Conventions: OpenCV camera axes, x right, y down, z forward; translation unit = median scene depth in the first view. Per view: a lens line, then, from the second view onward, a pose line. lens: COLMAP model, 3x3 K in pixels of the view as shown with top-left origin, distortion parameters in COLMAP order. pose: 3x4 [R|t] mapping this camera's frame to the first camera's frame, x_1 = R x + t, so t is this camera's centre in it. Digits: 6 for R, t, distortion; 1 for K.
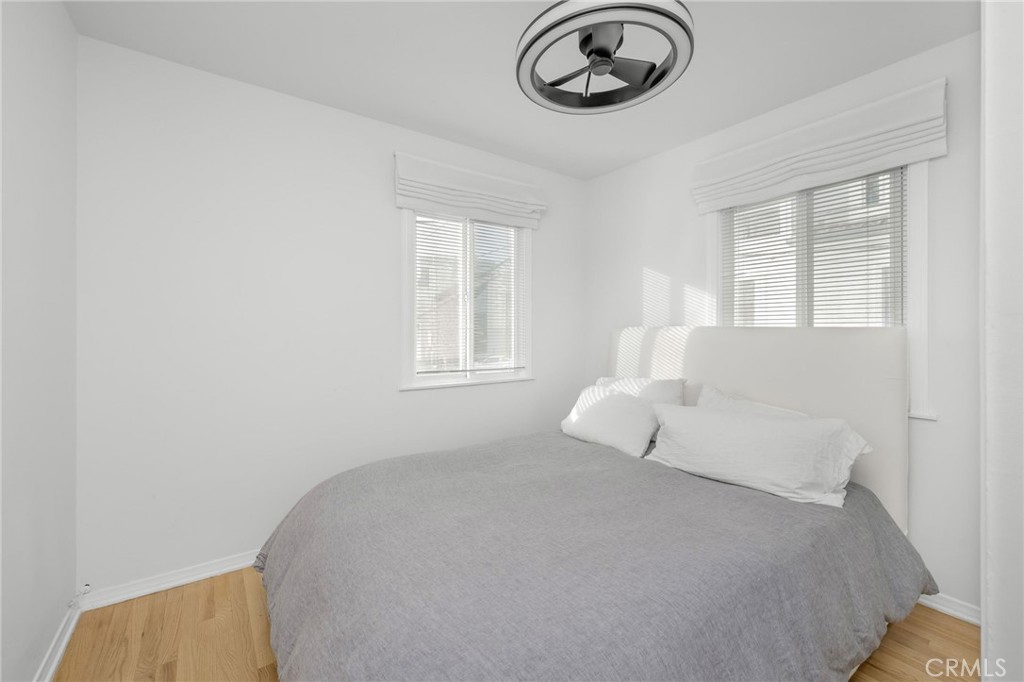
lens RADIAL K [[424.2, 0, 512.4], [0, 424.2, 335.7], [0, 0, 1]] dist [0.001299, 0.000042]
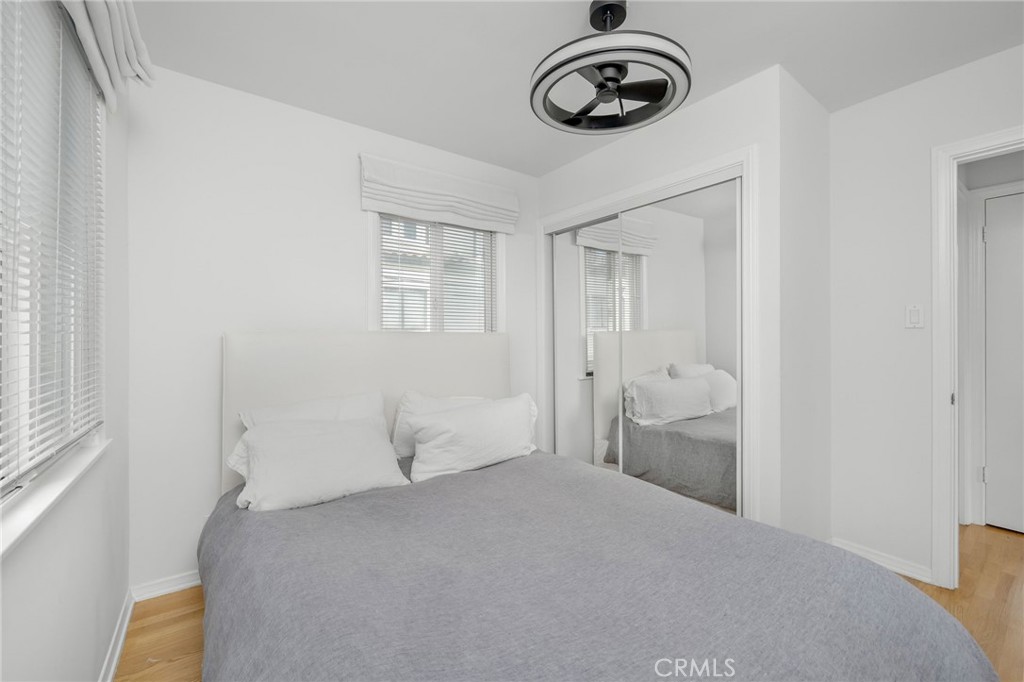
lens RADIAL K [[424.2, 0, 514.1], [0, 424.2, 335.3], [0, 0, 1]] dist [0.001299, 0.000042]
pose [[-0.024054, -0.003827, 0.999703, -0.612279], [0.012168, 0.999917, 0.004120, -0.014161], [-0.999637, 0.012264, -0.024005, 0.877120]]
